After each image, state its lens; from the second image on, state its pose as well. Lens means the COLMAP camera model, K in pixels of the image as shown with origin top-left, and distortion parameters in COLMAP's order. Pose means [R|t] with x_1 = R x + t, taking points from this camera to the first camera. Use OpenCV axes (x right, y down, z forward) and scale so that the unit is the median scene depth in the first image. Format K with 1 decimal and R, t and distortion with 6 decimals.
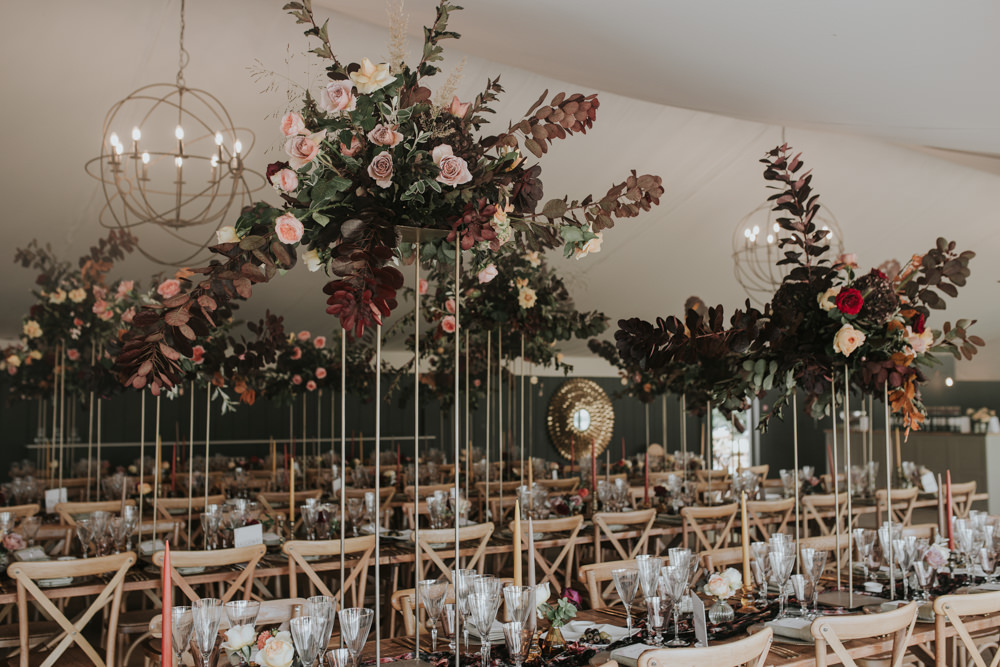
lens RADIAL K [[960.7, 0, 498.9], [0, 960.7, 359.6], [0, 0, 1]] dist [0.024569, 0.009821]
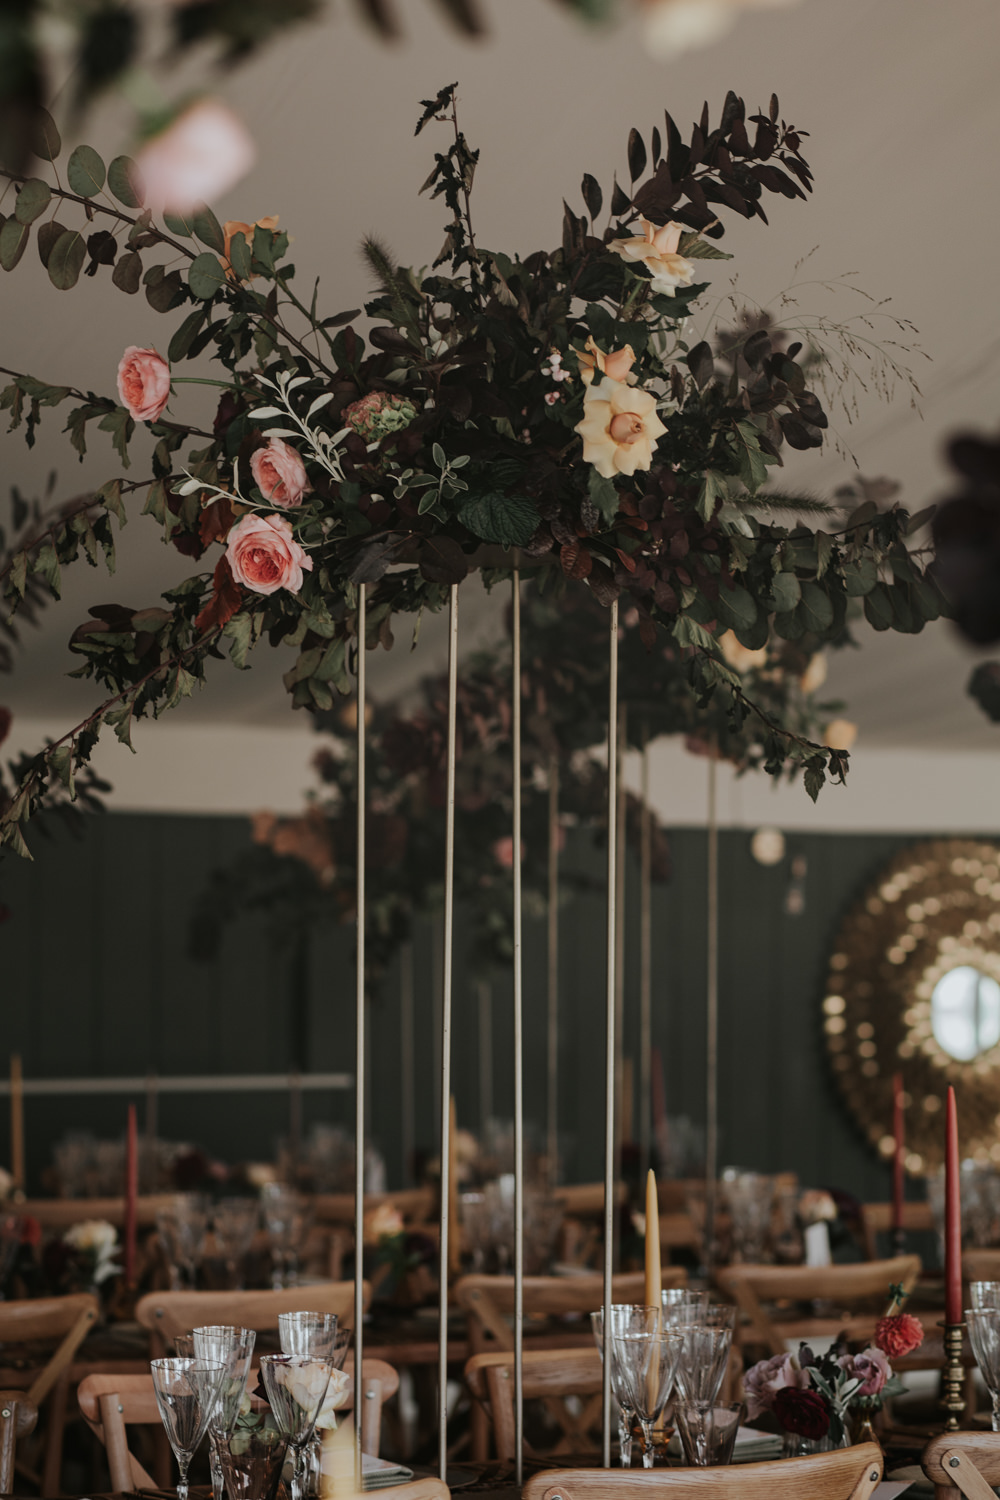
lens RADIAL K [[3793.1, 0, 500.0], [0, 3793.1, 750.0], [0, 0, 1]] dist [-0.090992, -0.919432]
pose [[0.999039, 0.000780, -0.043823, 0.024574], [-0.001074, 0.999977, -0.006682, 0.007949], [0.043817, 0.006723, 0.999017, 0.097863]]
